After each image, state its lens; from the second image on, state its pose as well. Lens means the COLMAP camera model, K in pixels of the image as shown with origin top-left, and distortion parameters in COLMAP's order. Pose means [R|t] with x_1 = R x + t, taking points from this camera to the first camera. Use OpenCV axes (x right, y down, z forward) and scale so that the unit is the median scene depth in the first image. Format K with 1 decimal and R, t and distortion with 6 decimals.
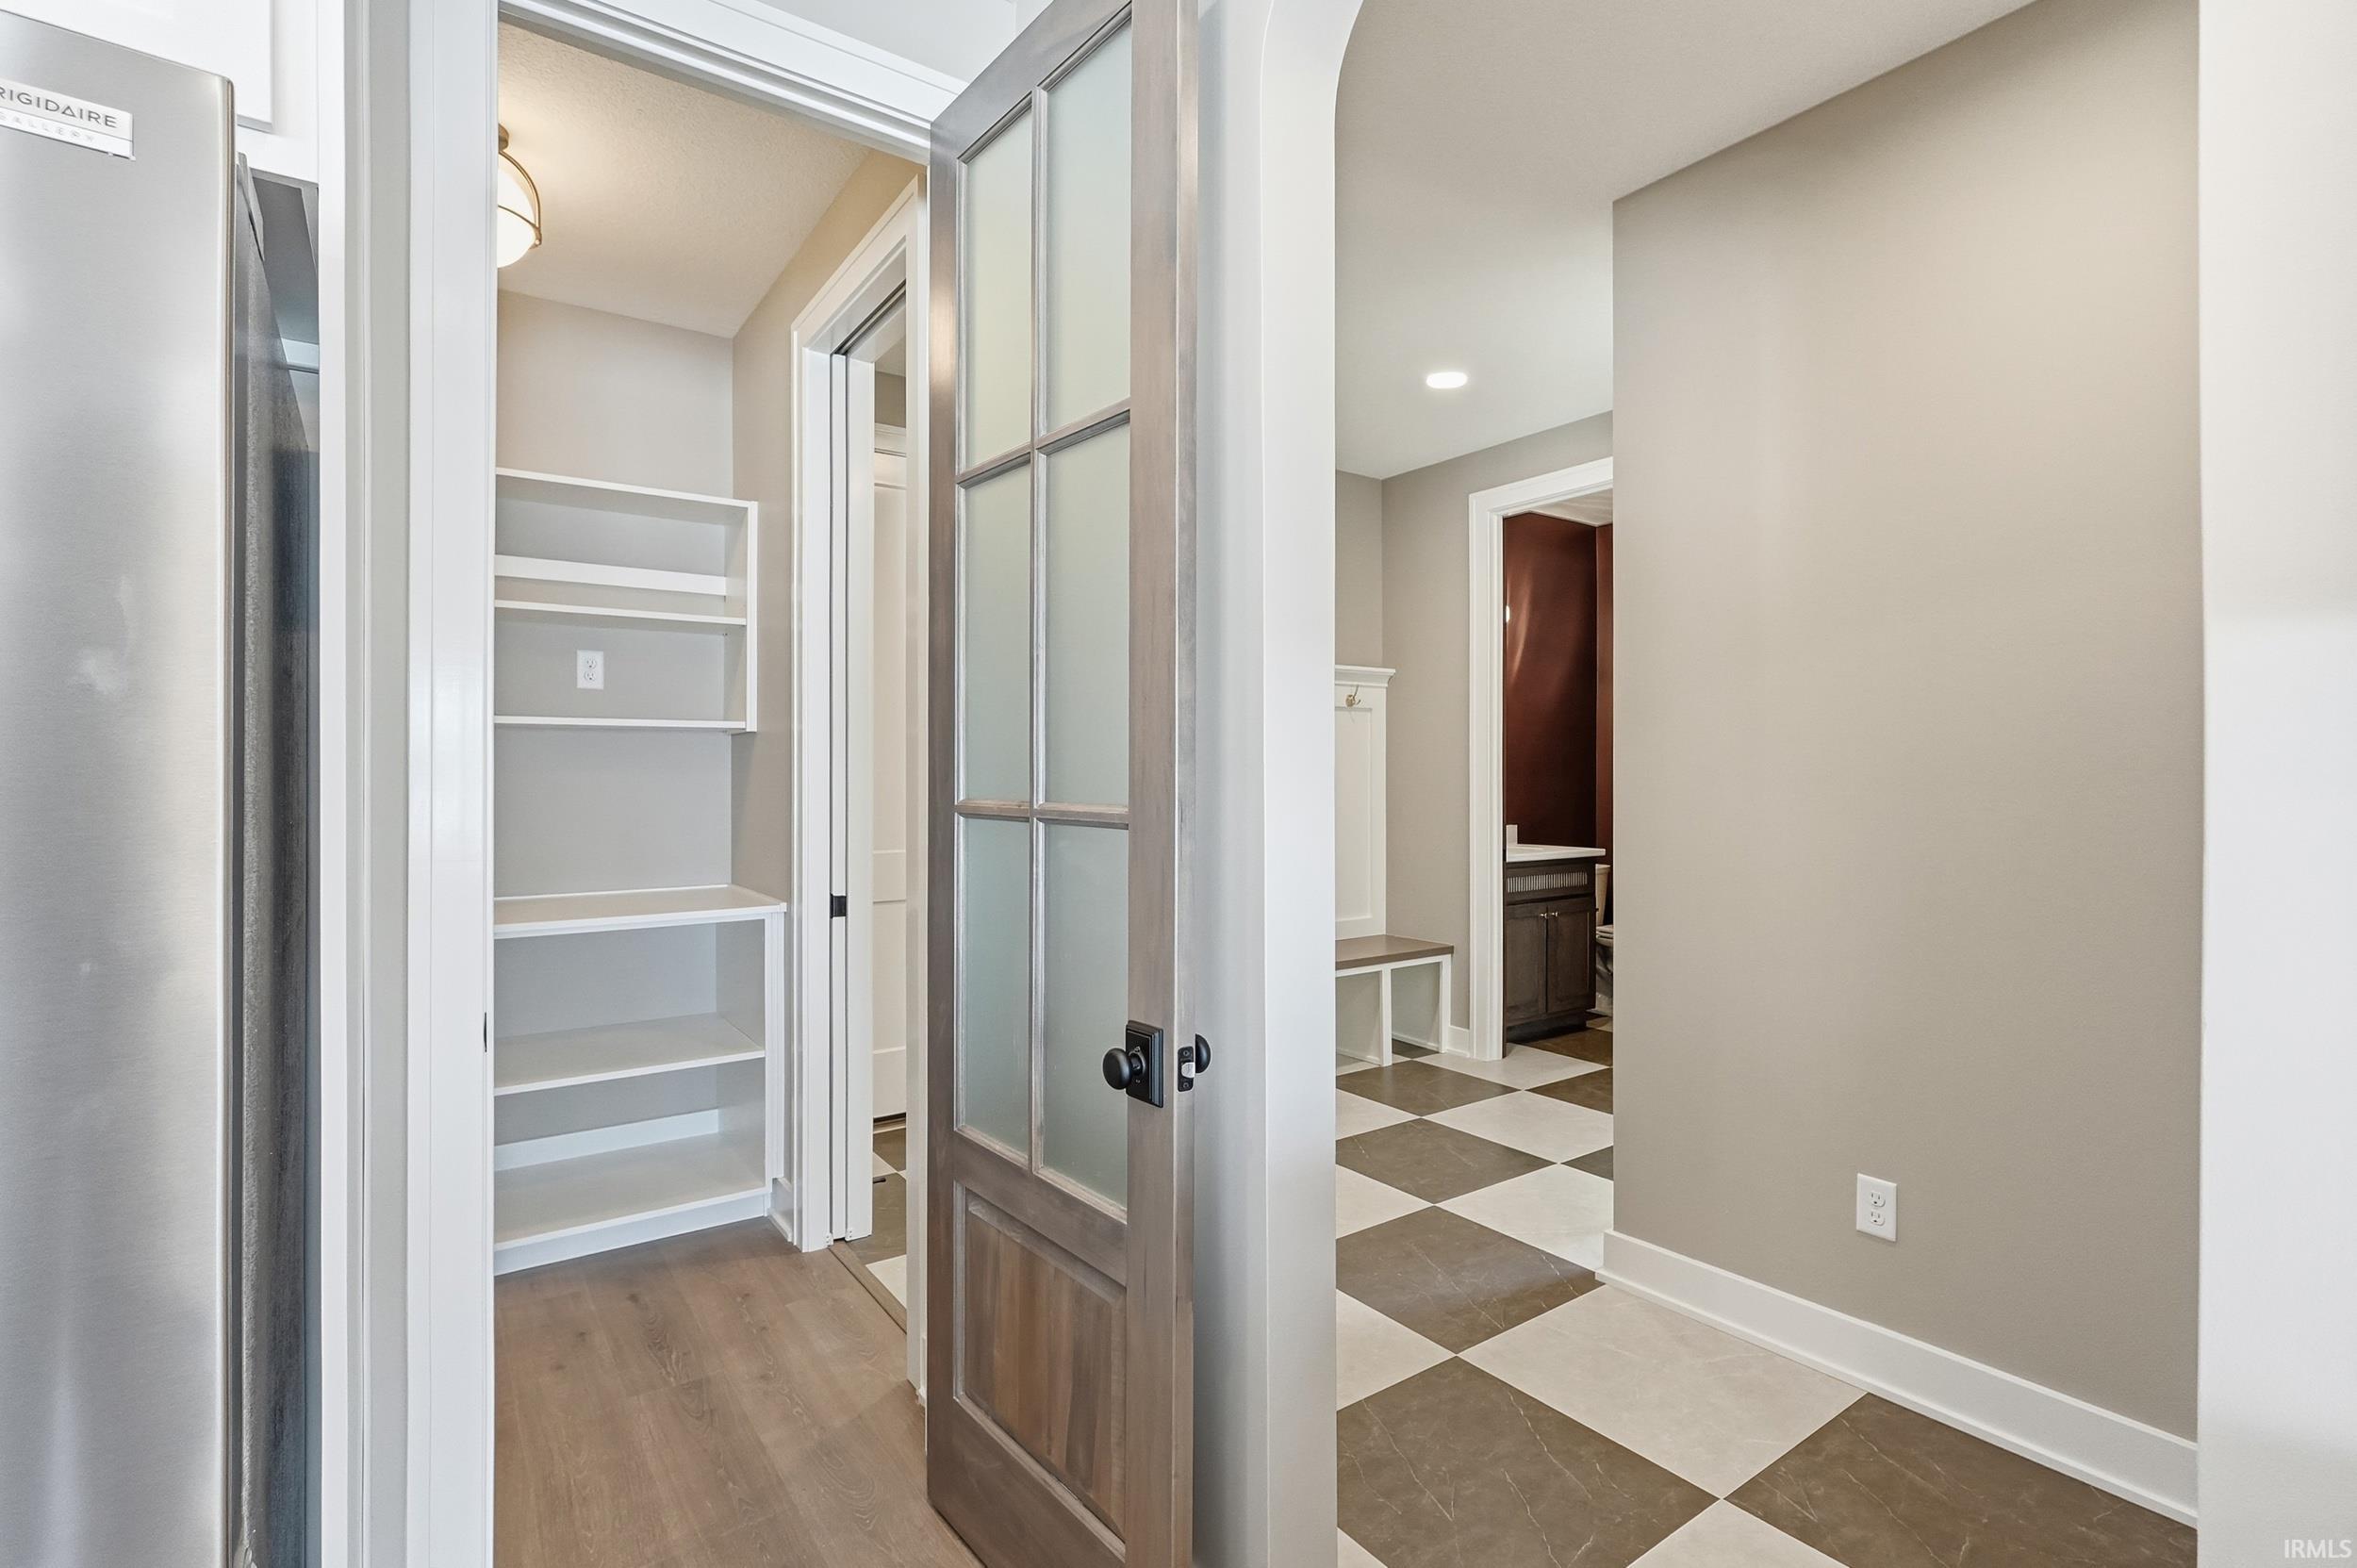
lens RADIAL K [[1092.8, 0, 1178.2], [0, 1092.8, 778.6], [0, 0, 1]] dist [-0.021552, -0.001503]
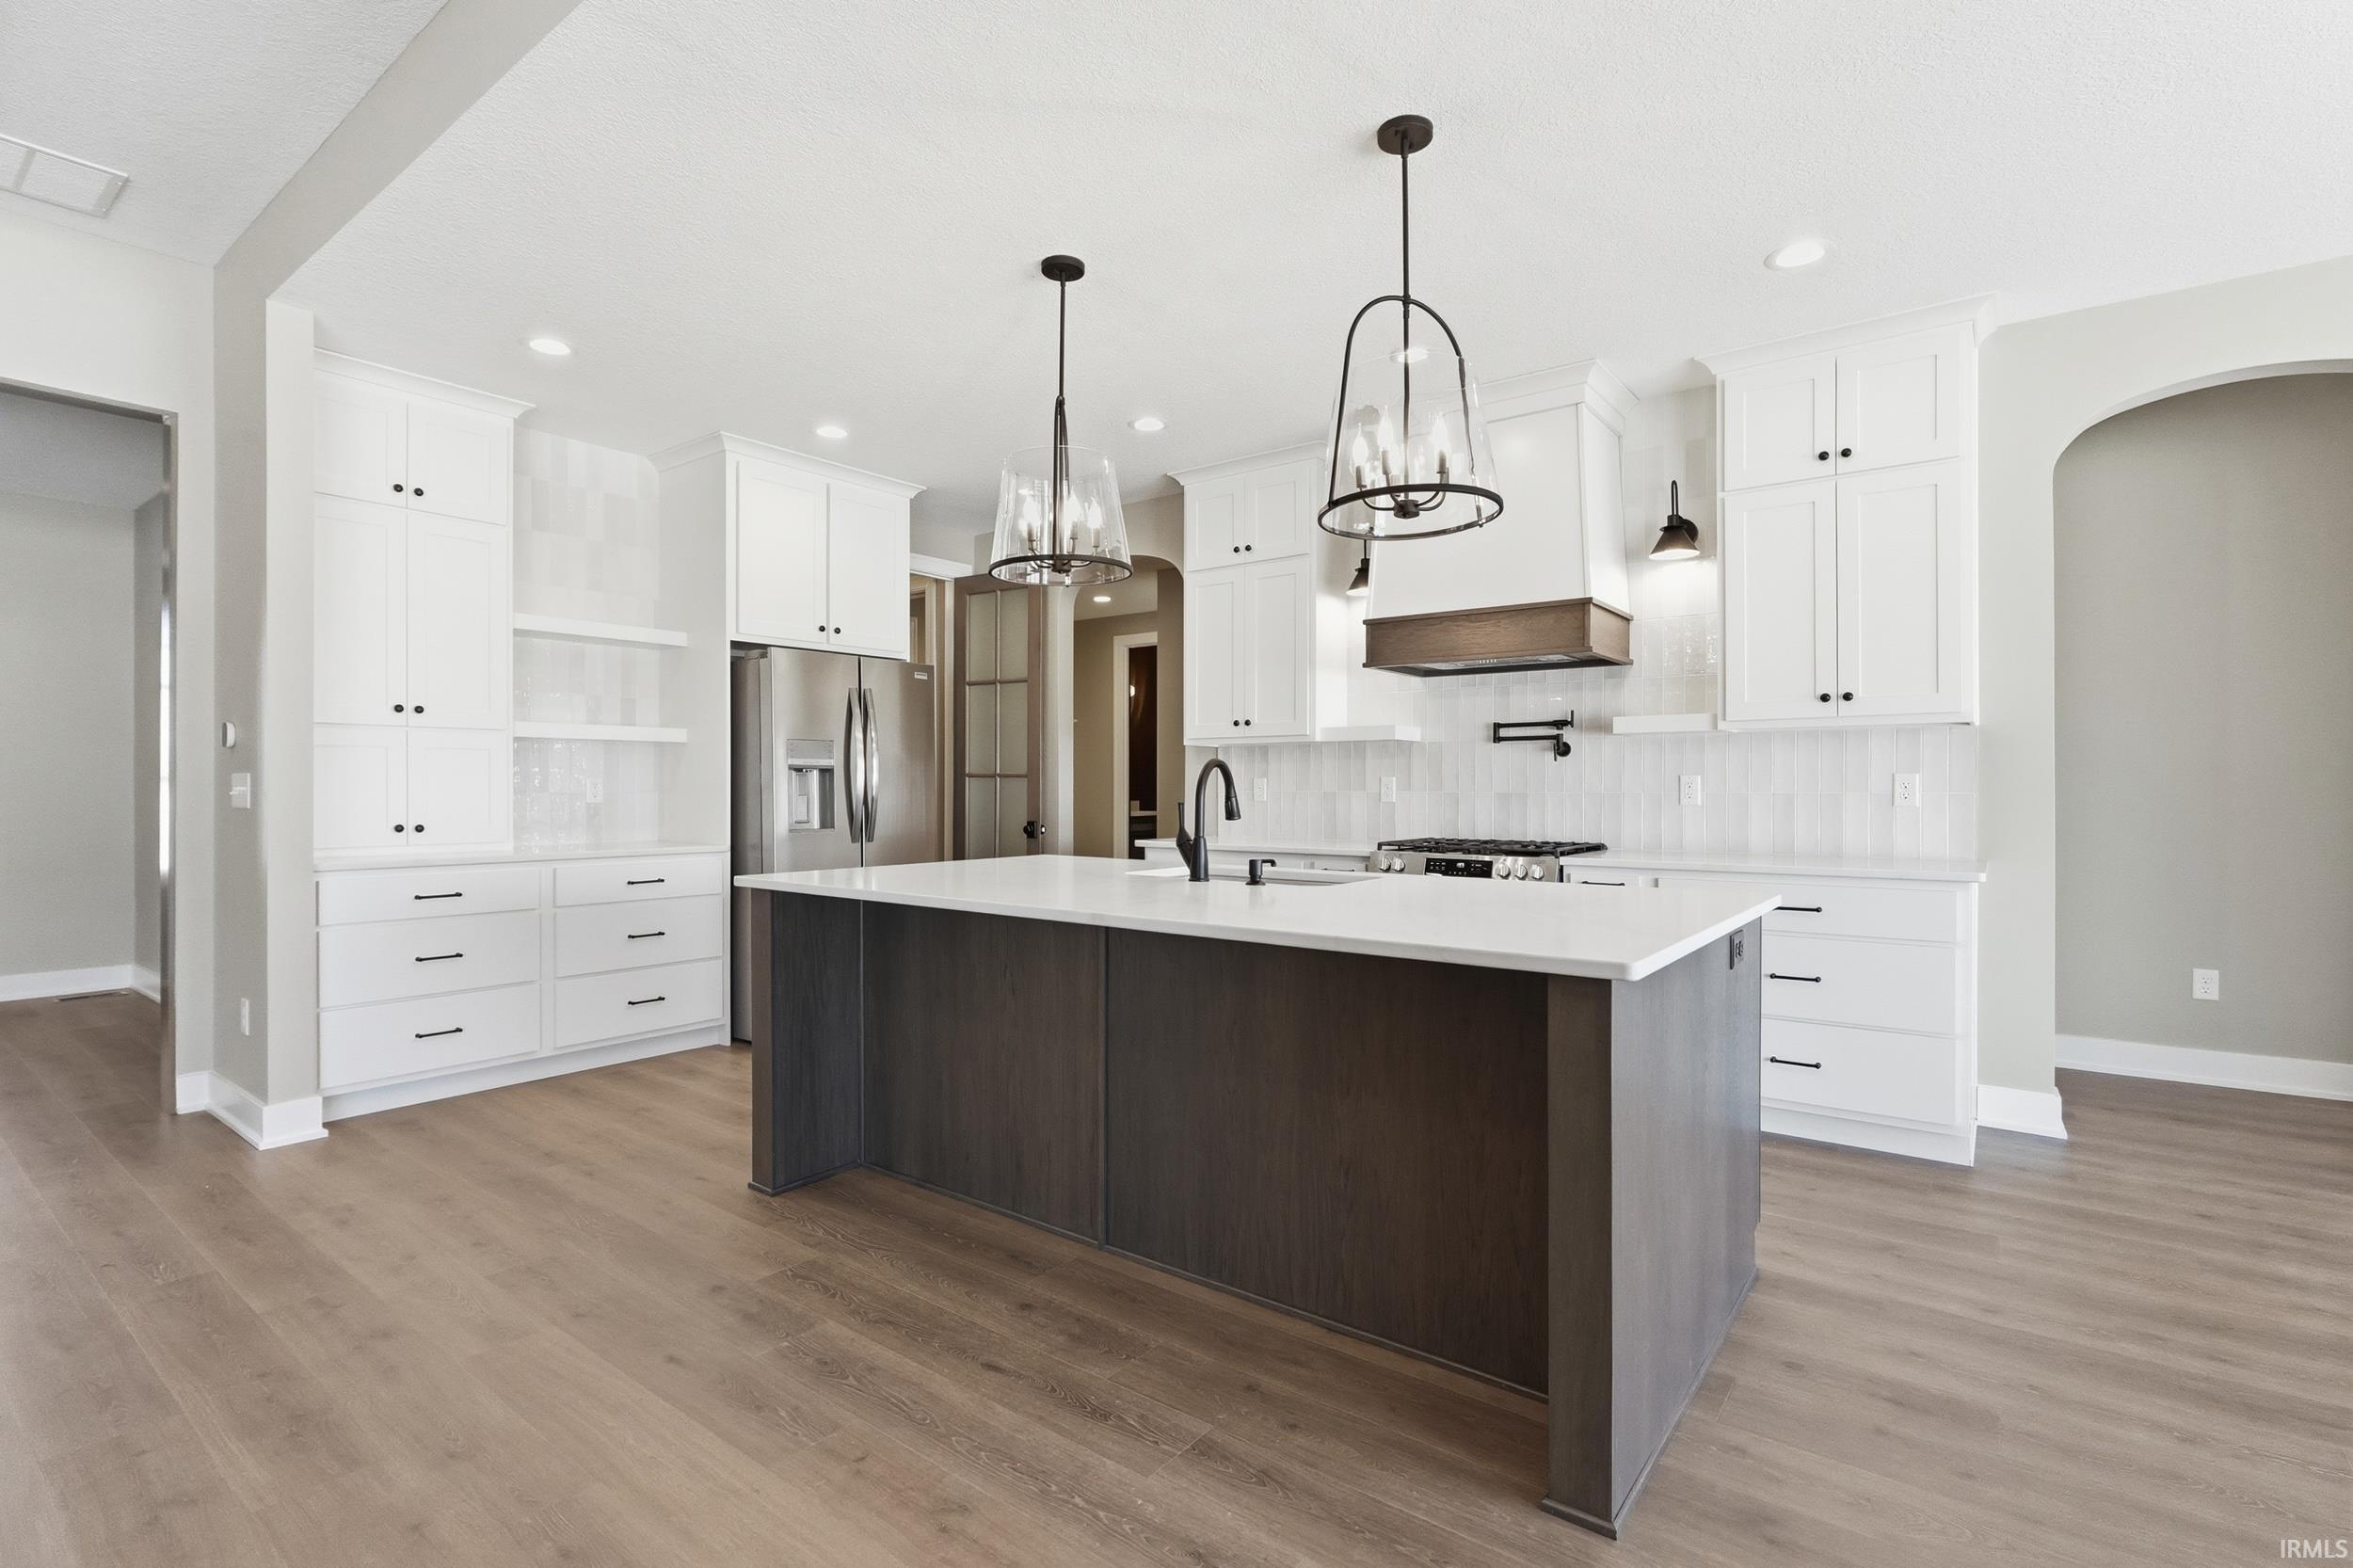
lens RADIAL K [[1090.8, 0, 1180.9], [0, 1090.8, 789.8], [0, 0, 1]] dist [-0.021552, -0.001503]
pose [[0.953531, -0.001667, 0.301289, -0.337328], [0.002236, 0.999996, -0.001543, 0.046408], [-0.301285, 0.002145, 0.953532, -1.460862]]
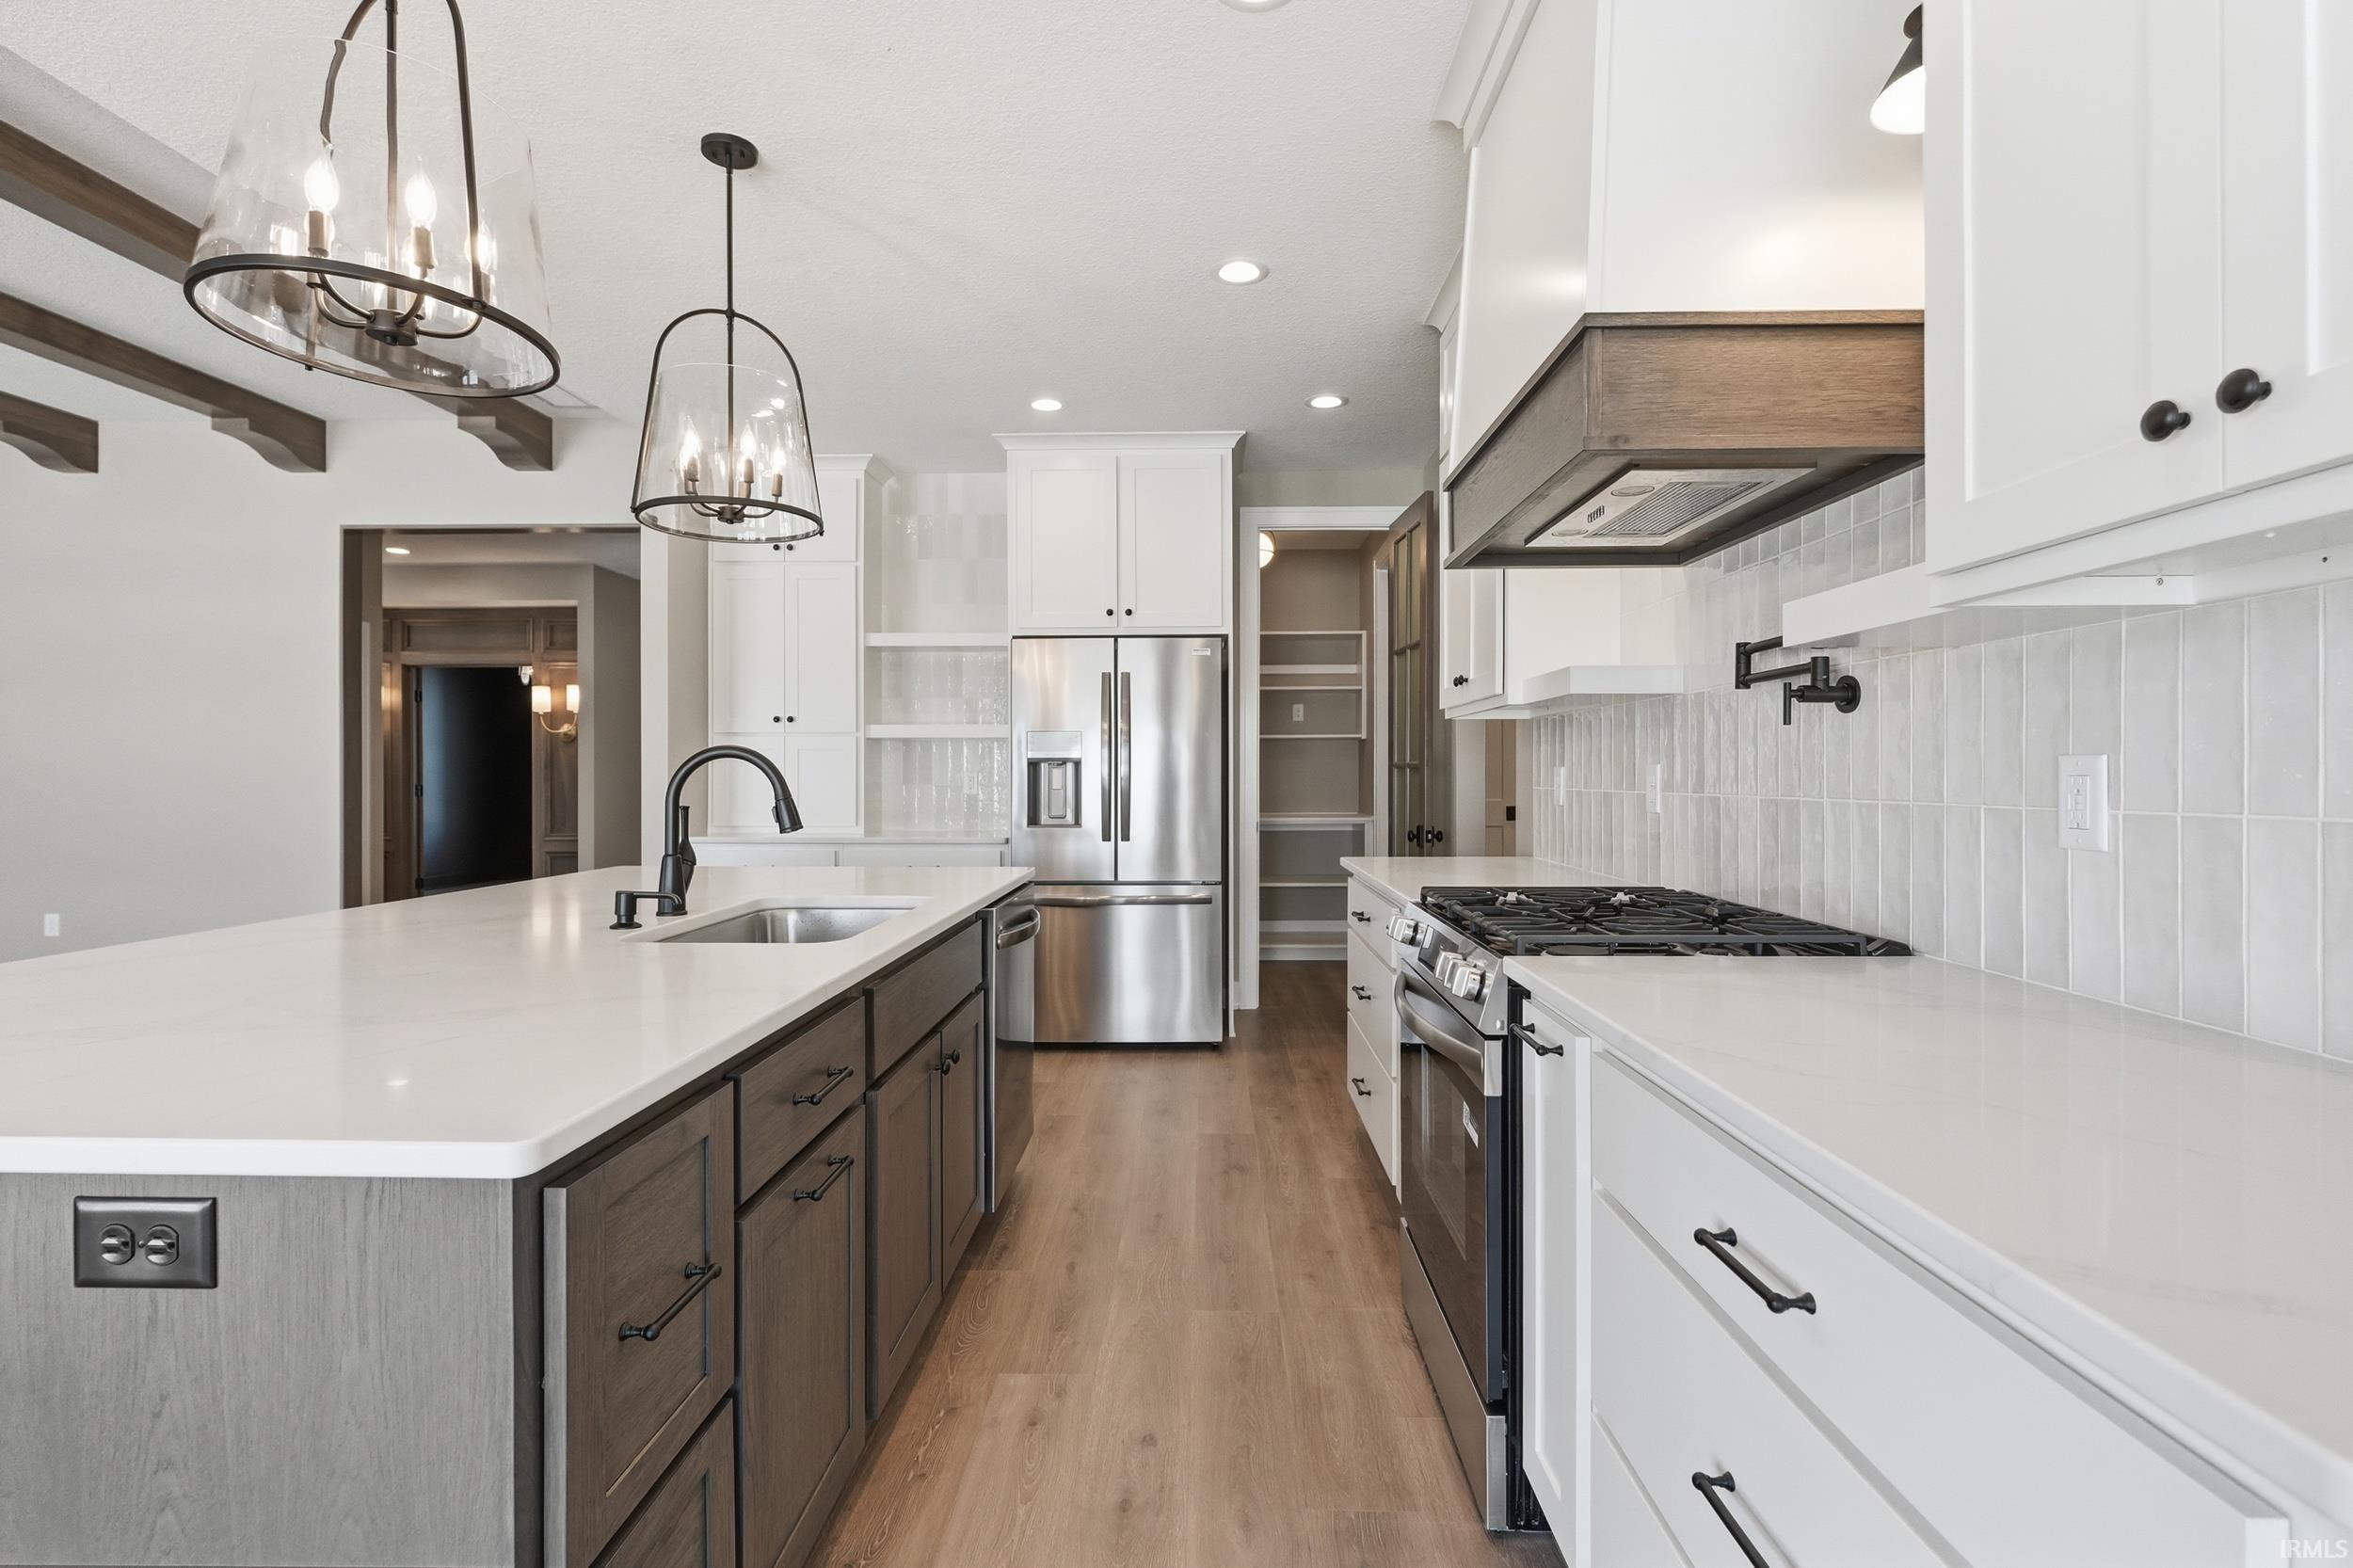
lens RADIAL K [[1090.8, 0, 1185.6], [0, 1090.8, 771.0], [0, 0, 1]] dist [-0.021552, -0.001503]
pose [[0.802056, -0.004422, -0.597232, 0.609595], [-0.000914, 0.999962, -0.008632, 0.038349], [0.597248, 0.007469, 0.802022, -0.932128]]
